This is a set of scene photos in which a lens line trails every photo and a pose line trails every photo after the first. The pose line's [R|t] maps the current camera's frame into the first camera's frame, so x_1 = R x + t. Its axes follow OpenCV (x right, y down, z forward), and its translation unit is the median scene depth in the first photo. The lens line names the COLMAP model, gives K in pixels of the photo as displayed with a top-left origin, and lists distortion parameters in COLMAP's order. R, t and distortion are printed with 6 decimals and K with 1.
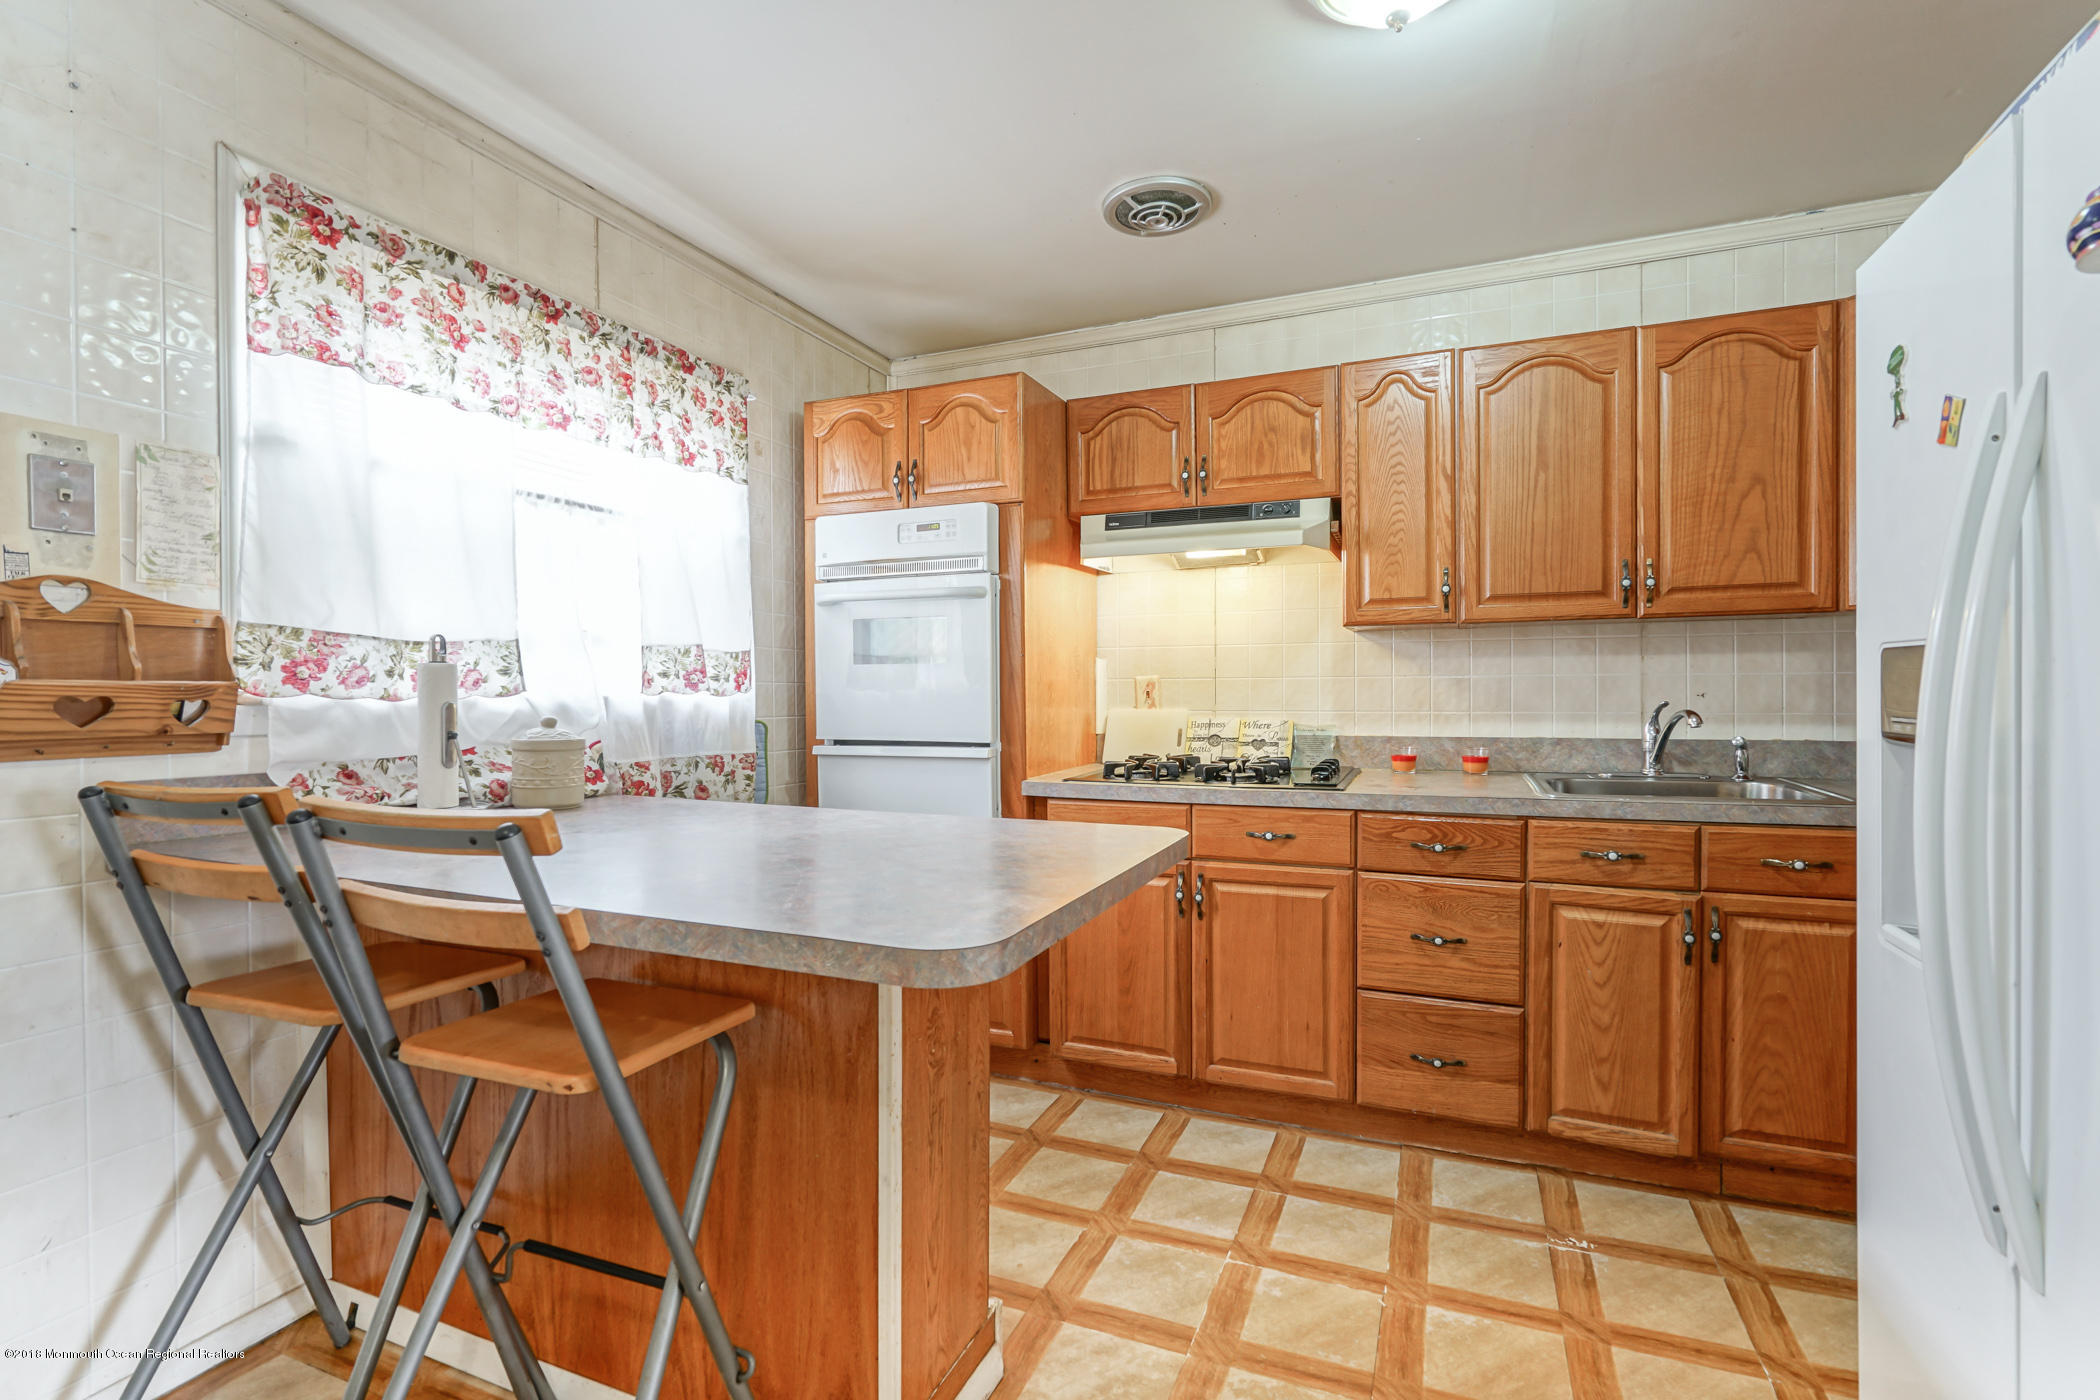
lens RADIAL K [[946.3, 0, 1053.7], [0, 946.3, 701.1], [0, 0, 1]] dist [-0.003087, 0.001182]
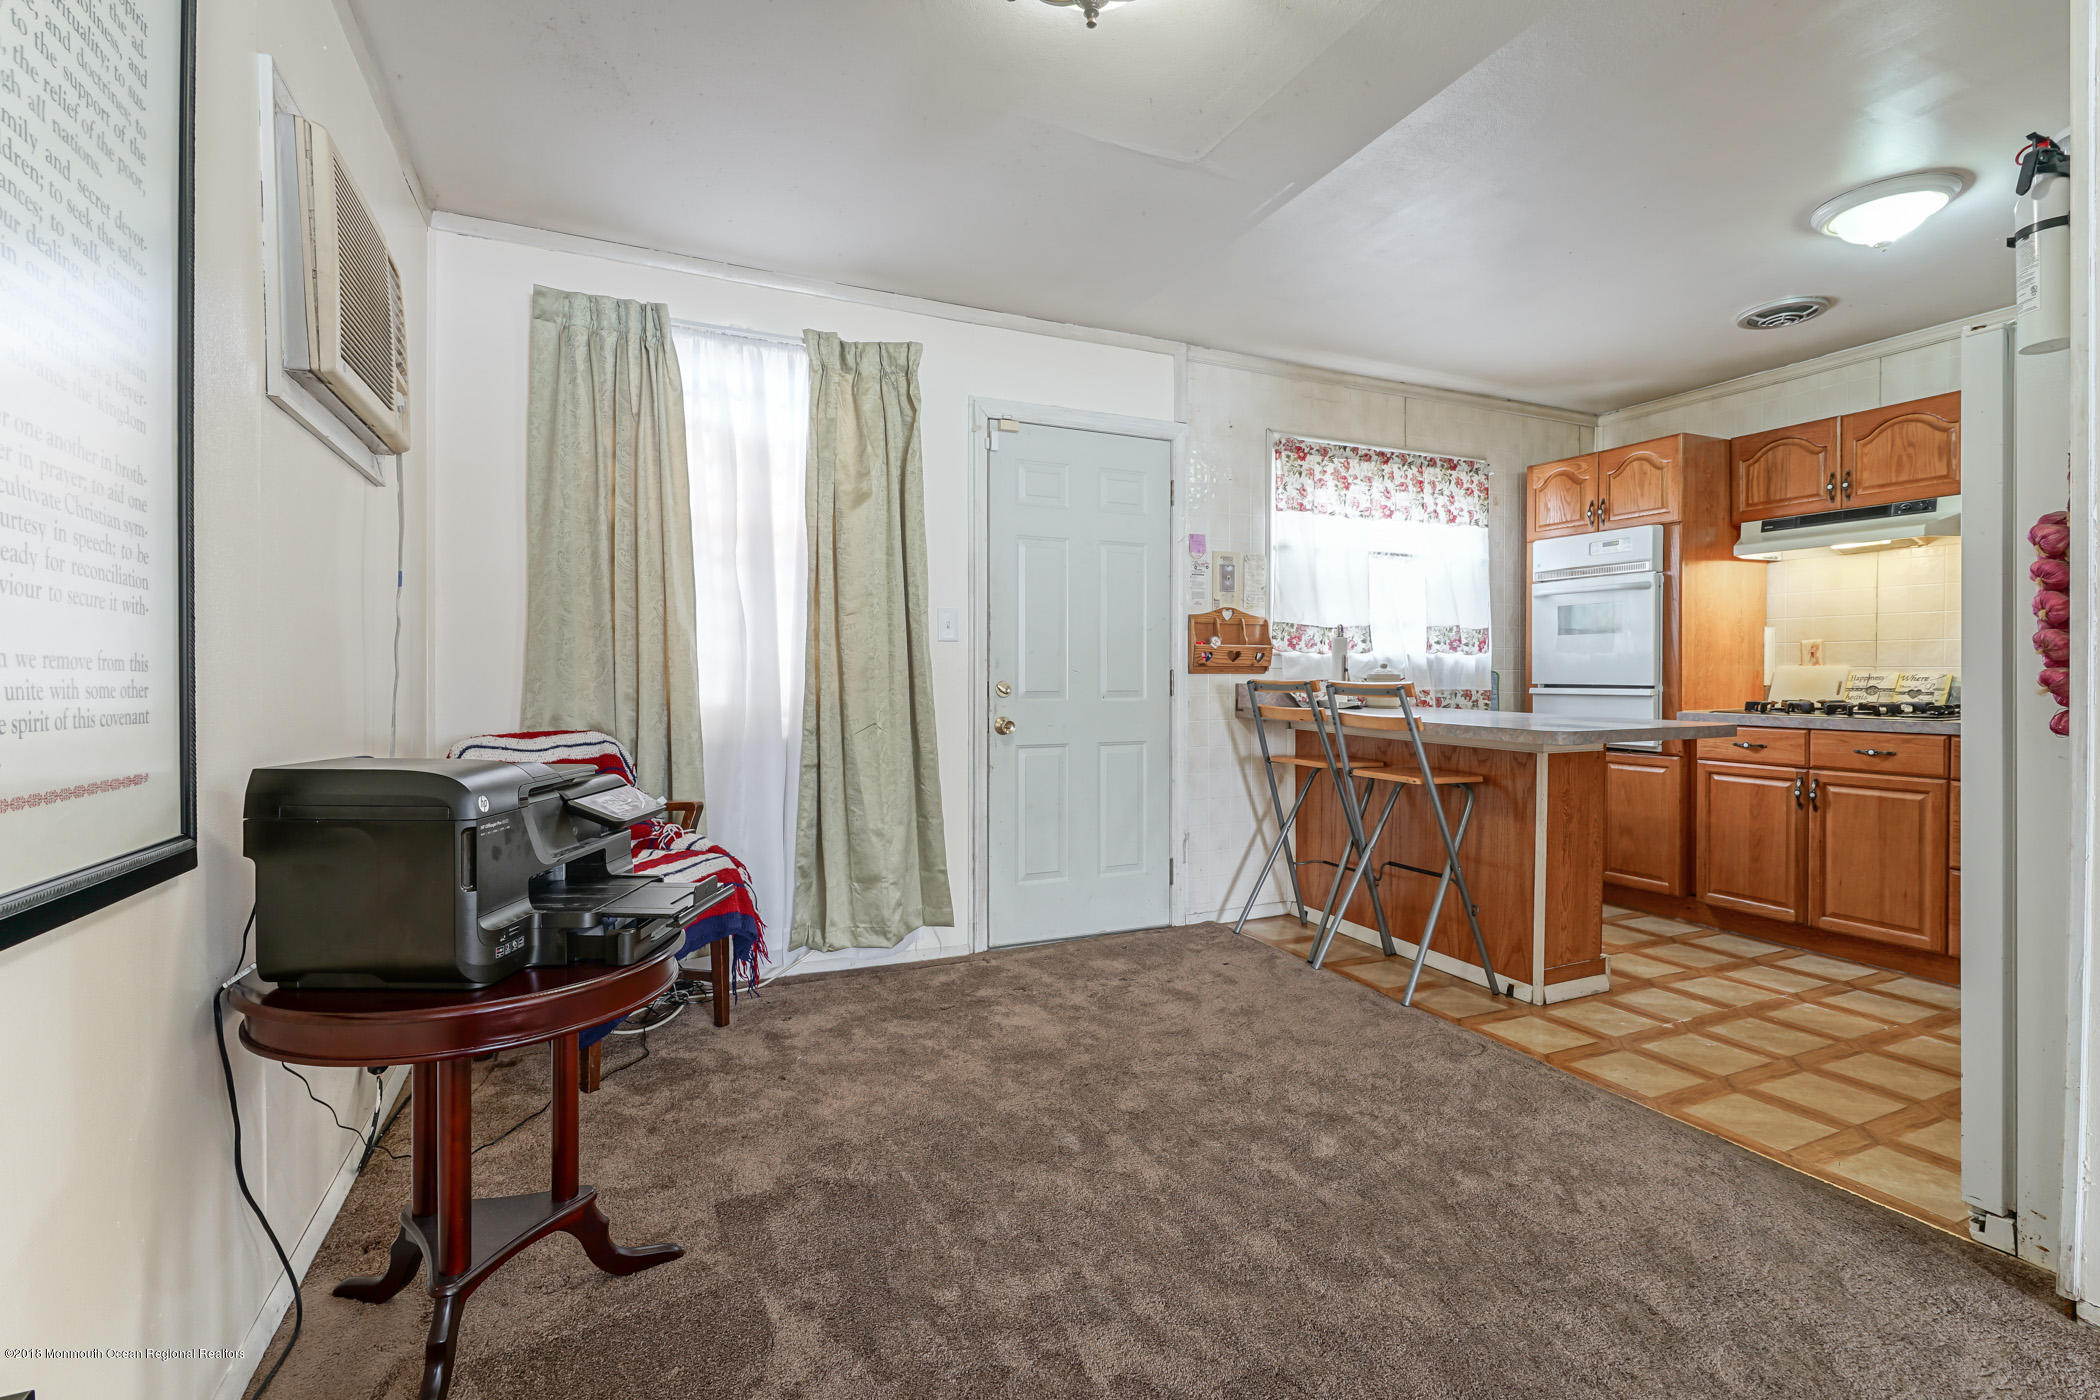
lens RADIAL K [[993.0, 0, 1067.8], [0, 993.0, 685.6], [0, 0, 1]] dist [-0.003831, 0.000932]
pose [[0.748858, 0.012876, -0.662605, 0.344919], [-0.010251, 0.999917, 0.007846, 0.051172], [0.662651, 0.000917, 0.748928, -0.971902]]
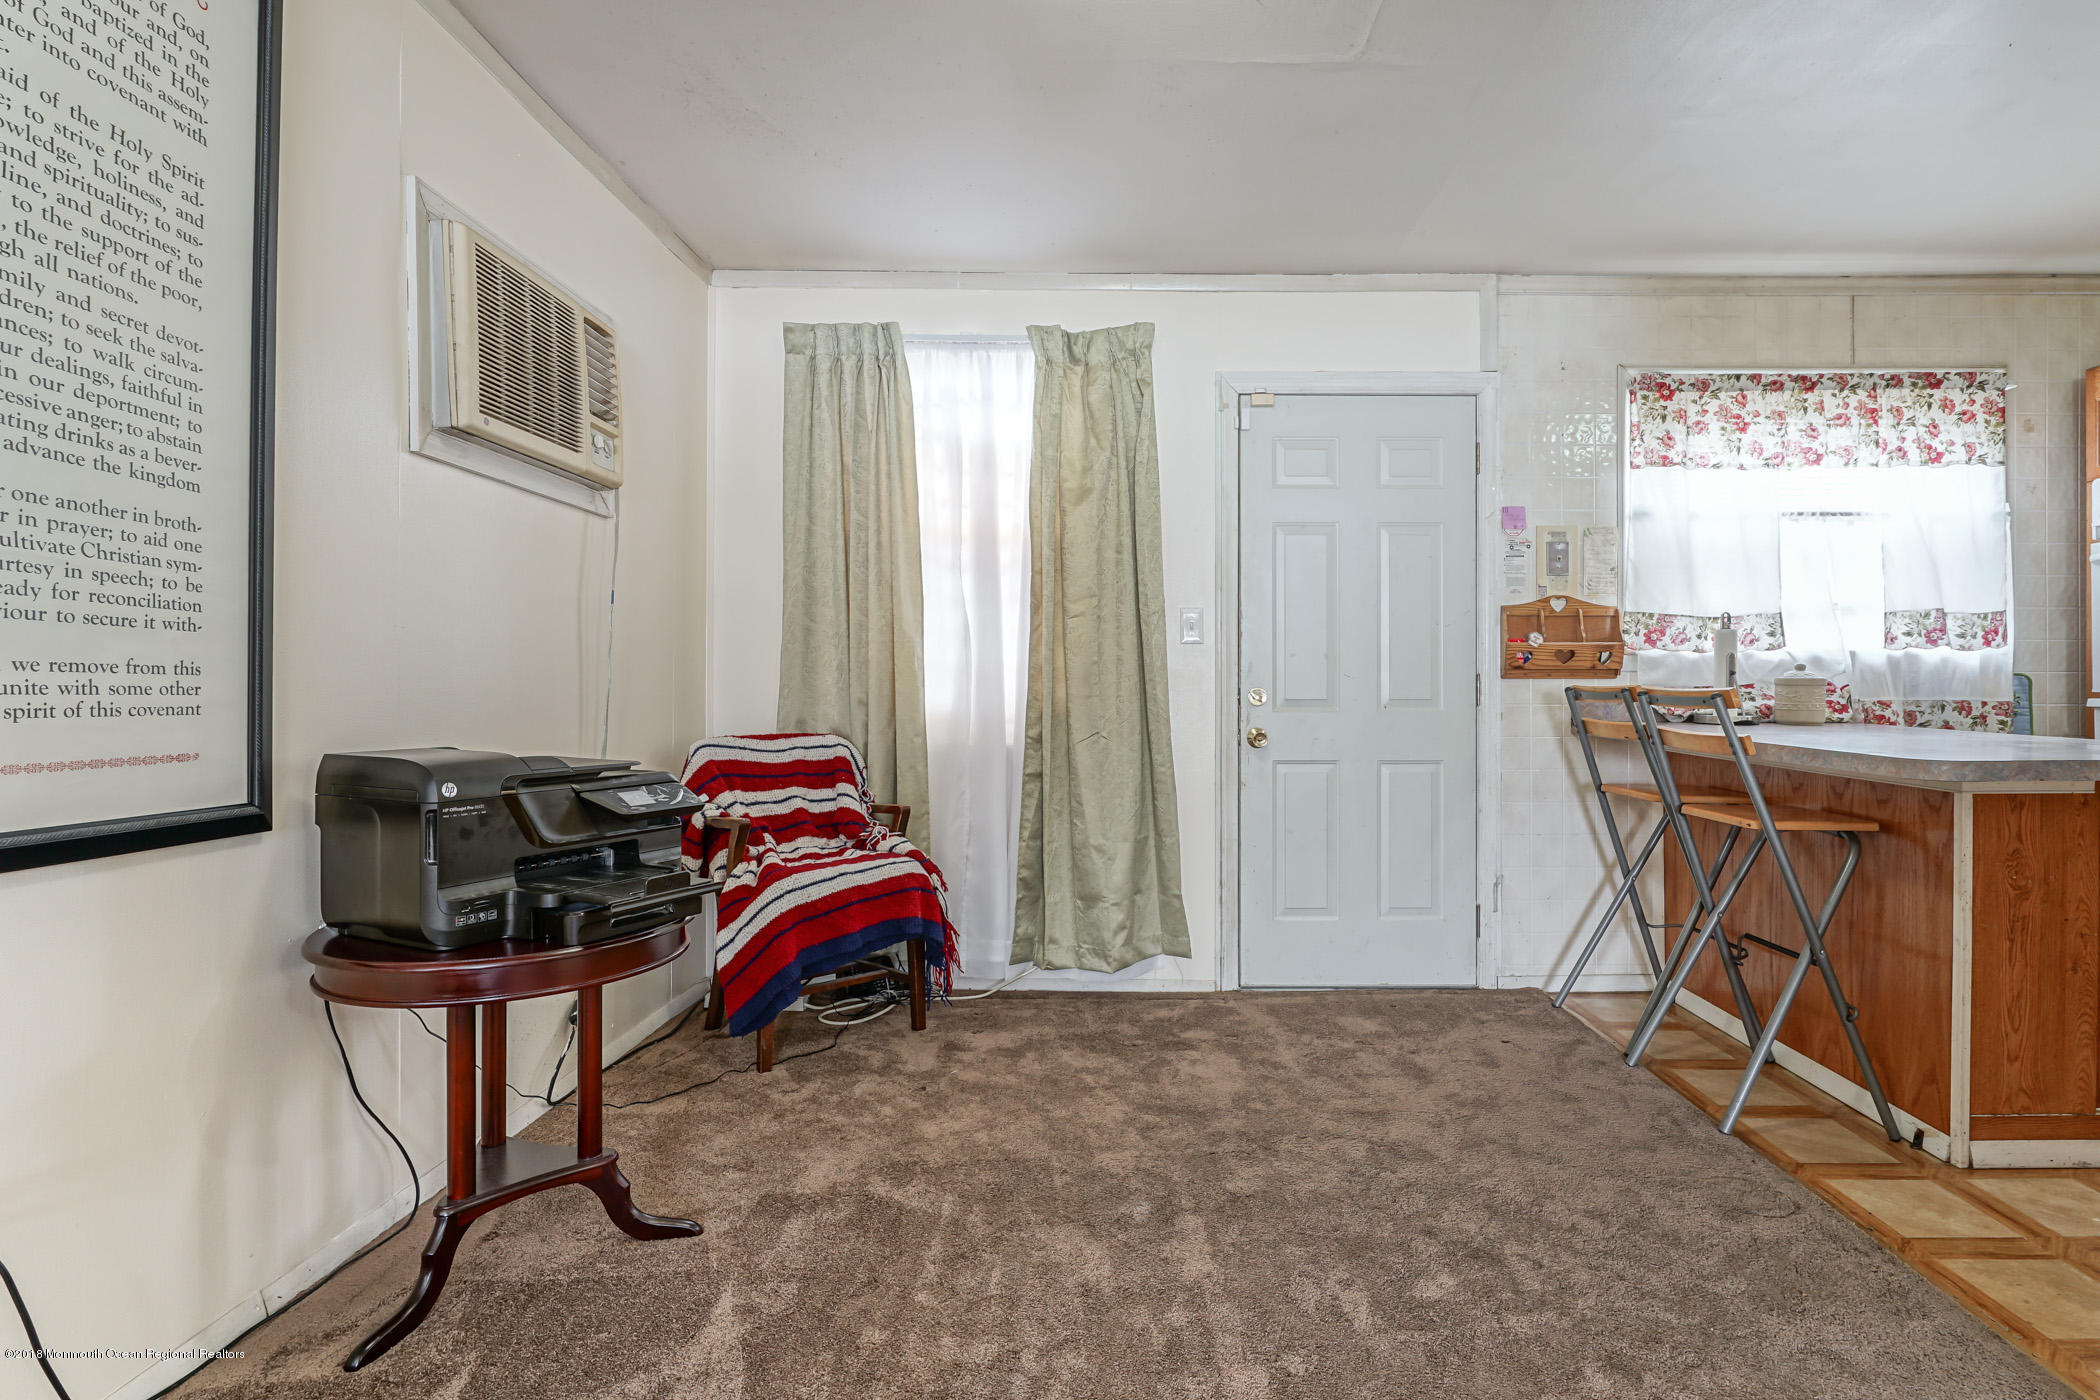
lens RADIAL K [[1076.1, 0, 1108.7], [0, 1076.1, 683.1], [0, 0, 1]] dist [-0.004096, 0.002474]
pose [[0.388709, 0.003639, -0.921353, 0.556899], [-0.008823, 0.999961, 0.000227, 0.052593], [0.921318, 0.008041, 0.388726, -0.610805]]
